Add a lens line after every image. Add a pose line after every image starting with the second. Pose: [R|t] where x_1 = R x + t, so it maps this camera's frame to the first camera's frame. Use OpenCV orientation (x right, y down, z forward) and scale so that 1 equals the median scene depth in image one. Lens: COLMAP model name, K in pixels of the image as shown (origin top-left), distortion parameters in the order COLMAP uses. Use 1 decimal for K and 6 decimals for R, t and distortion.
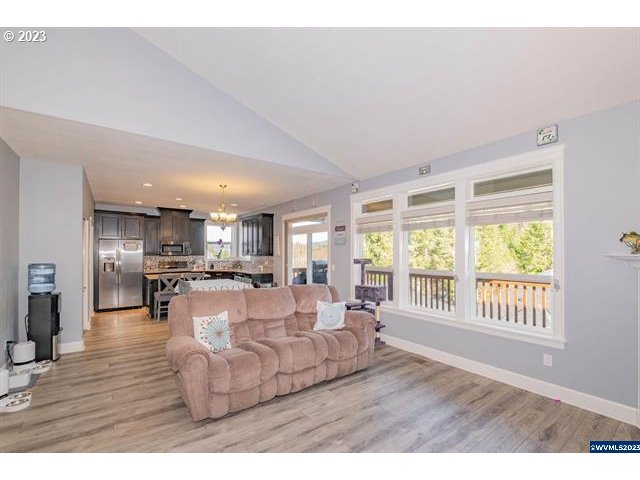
lens RADIAL K [[281.9, 0, 320.0], [0, 281.9, 240.0], [0, 0, 1]] dist [-0.001032, -0.000654]
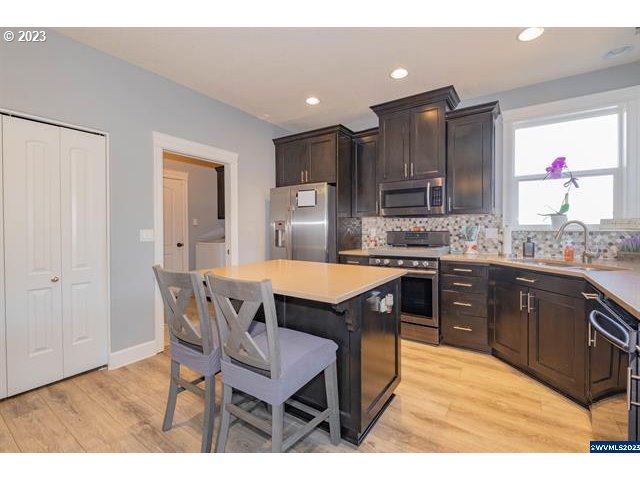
lens RADIAL K [[278.7, 0, 323.6], [0, 278.7, 230.0], [0, 0, 1]] dist [-0.009498, -0.000434]
pose [[0.321939, 0.002879, -0.946756, -0.186697], [0.047137, 0.998706, 0.019066, 0.065632], [0.945586, -0.050766, 0.321386, 0.799366]]
